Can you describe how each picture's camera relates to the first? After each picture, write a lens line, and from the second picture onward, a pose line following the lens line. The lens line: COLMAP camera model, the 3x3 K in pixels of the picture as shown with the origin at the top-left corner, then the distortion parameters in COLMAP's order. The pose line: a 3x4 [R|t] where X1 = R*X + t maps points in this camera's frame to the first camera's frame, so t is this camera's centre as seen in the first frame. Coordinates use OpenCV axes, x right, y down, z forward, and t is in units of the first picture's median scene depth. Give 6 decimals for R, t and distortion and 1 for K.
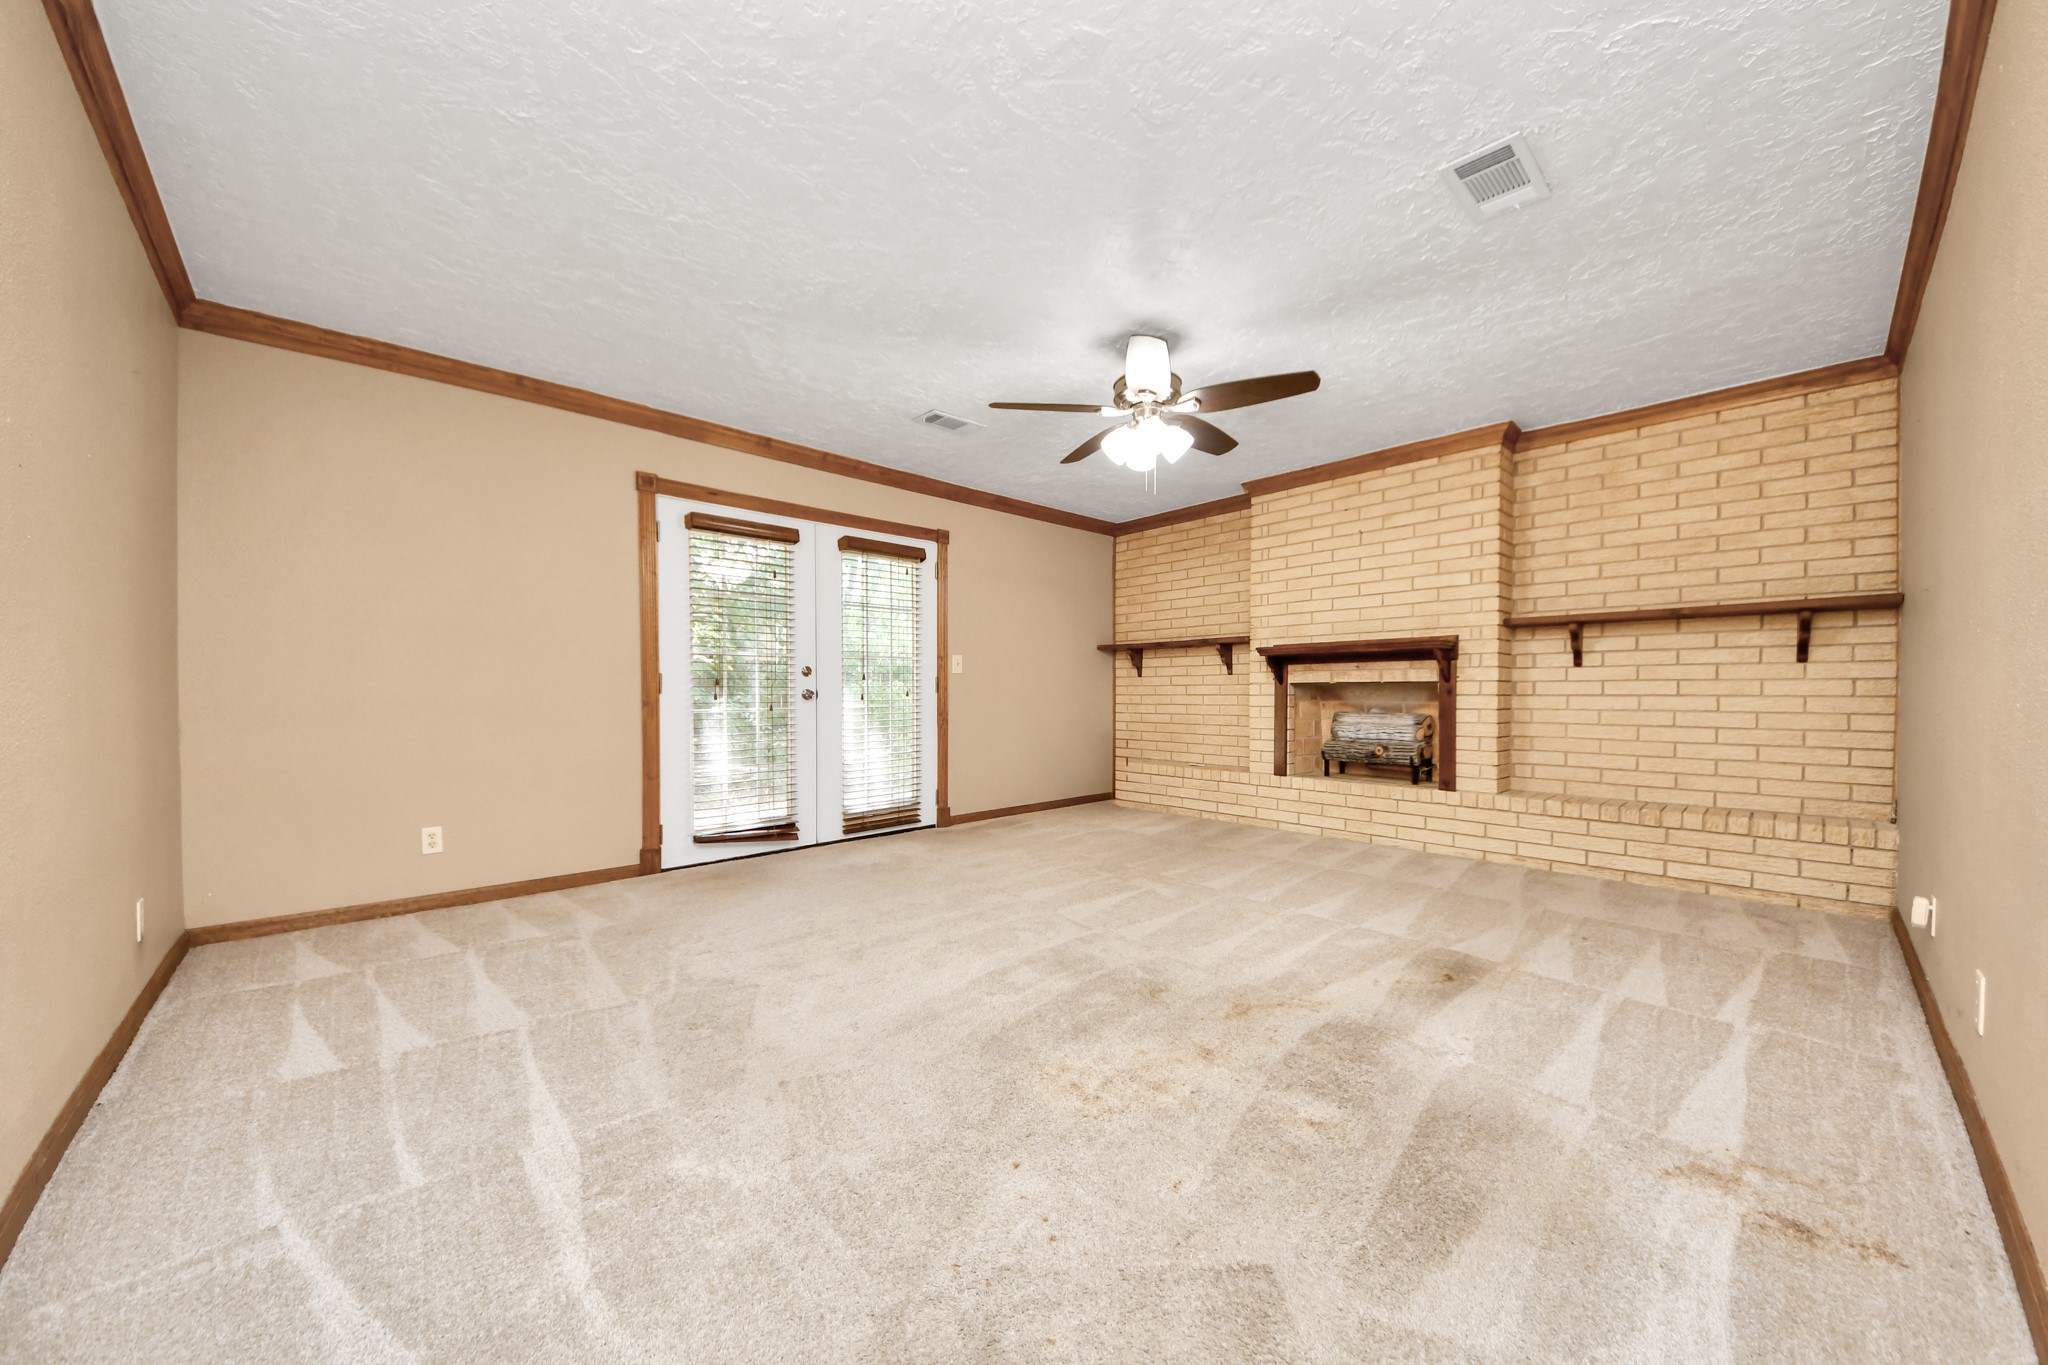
lens RADIAL K [[728.0, 0, 1009.3], [0, 728.0, 699.2], [0, 0, 1]] dist [0.008526, -0.004199]
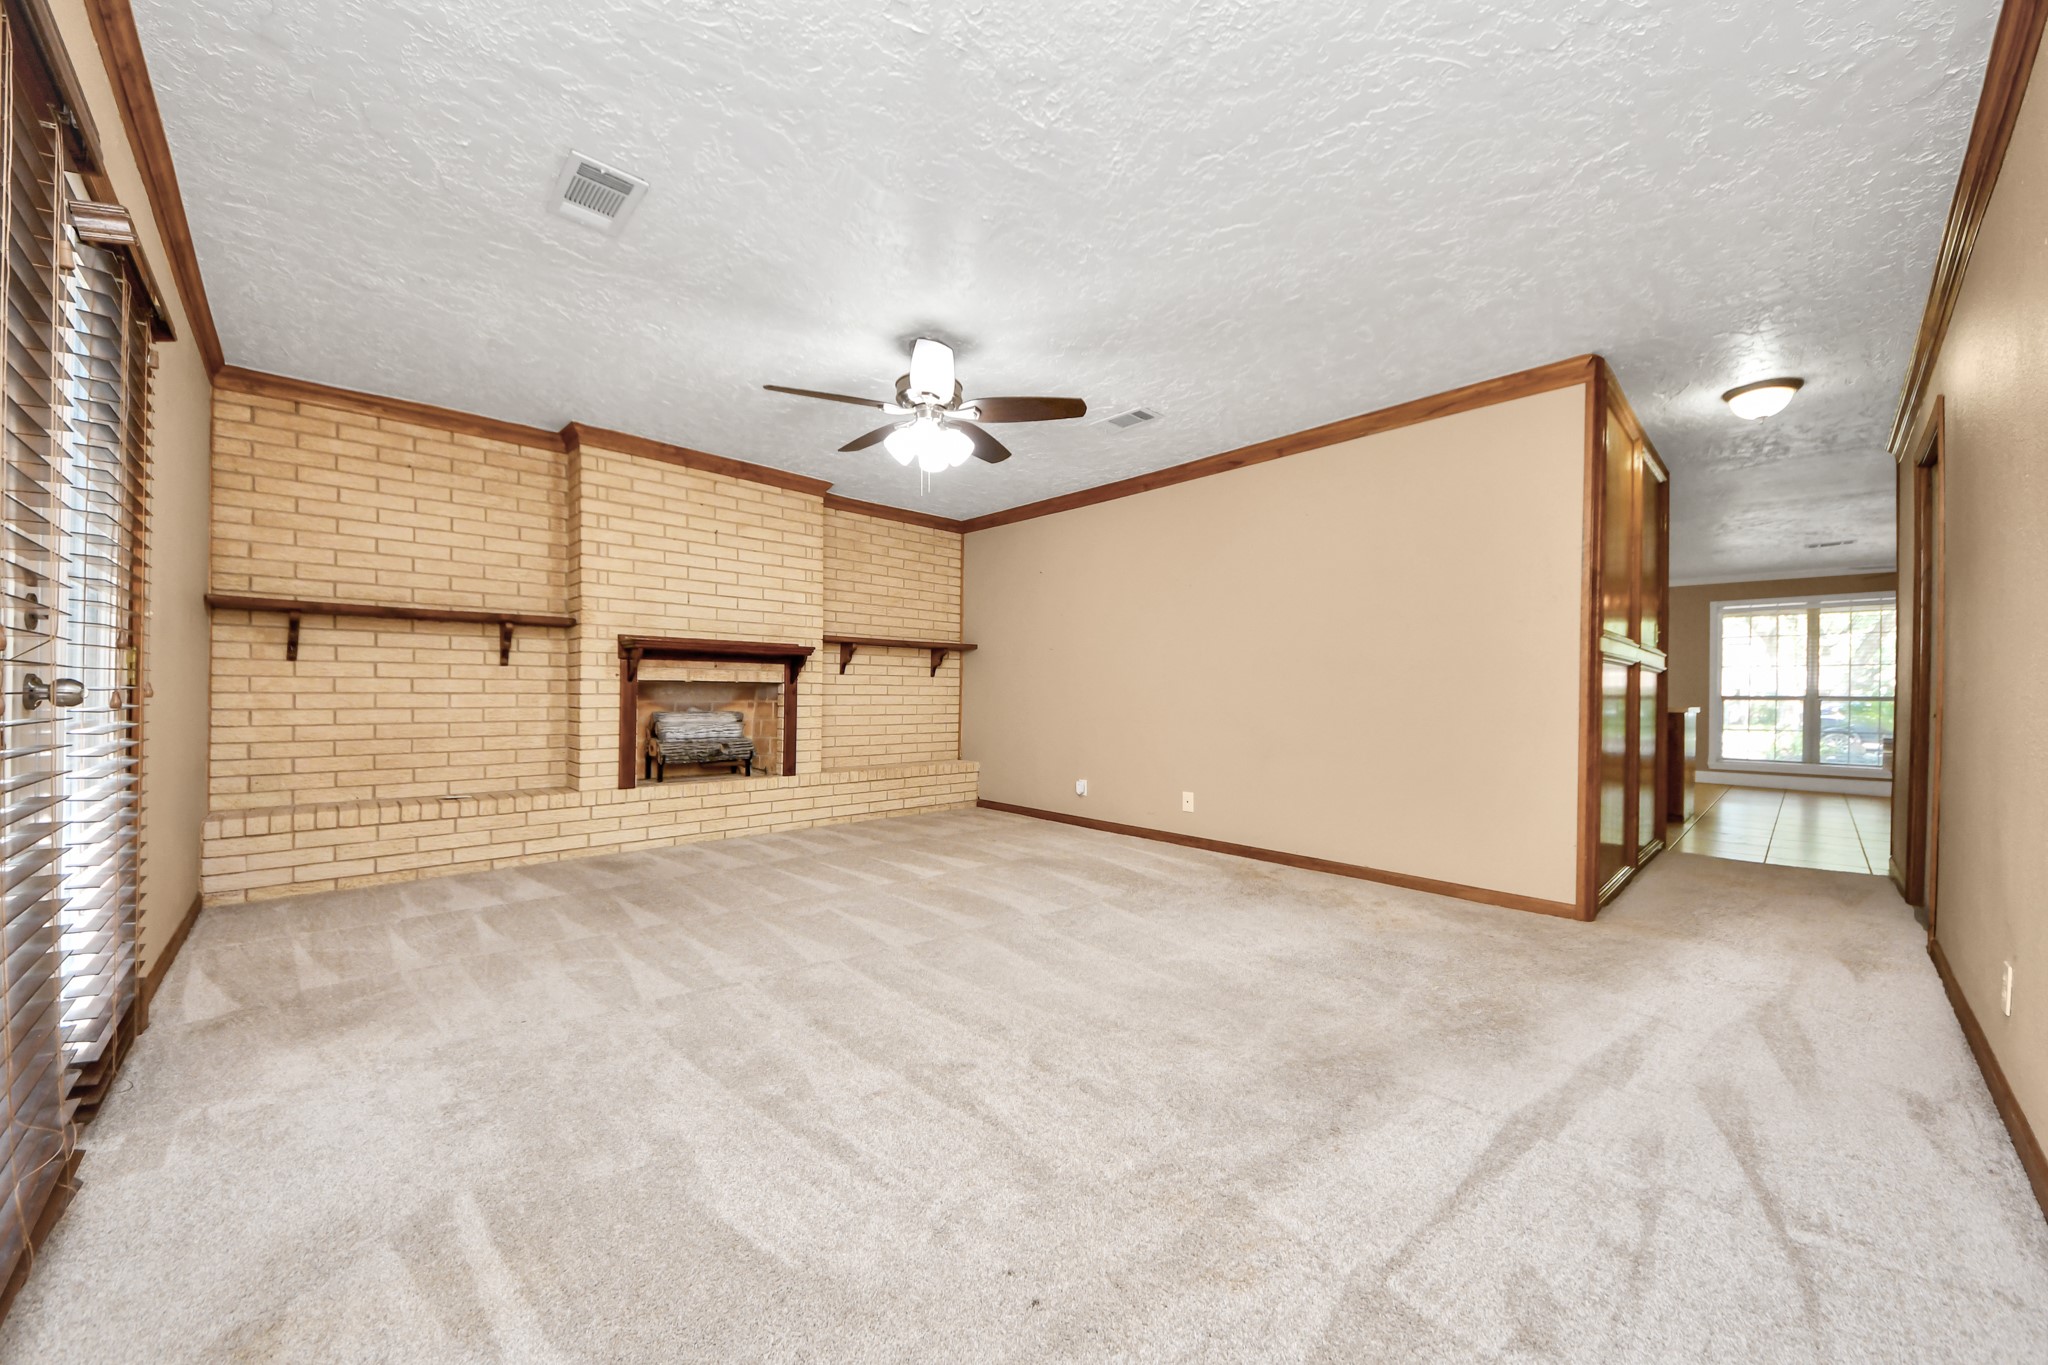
lens RADIAL K [[728.0, 0, 1018.0], [0, 728.0, 690.7], [0, 0, 1]] dist [0.008526, -0.004199]
pose [[-0.030903, 0.004143, 0.999514, -0.516087], [0.002183, 0.999989, -0.004077, -0.005242], [-0.999520, 0.002055, -0.030912, 0.595168]]
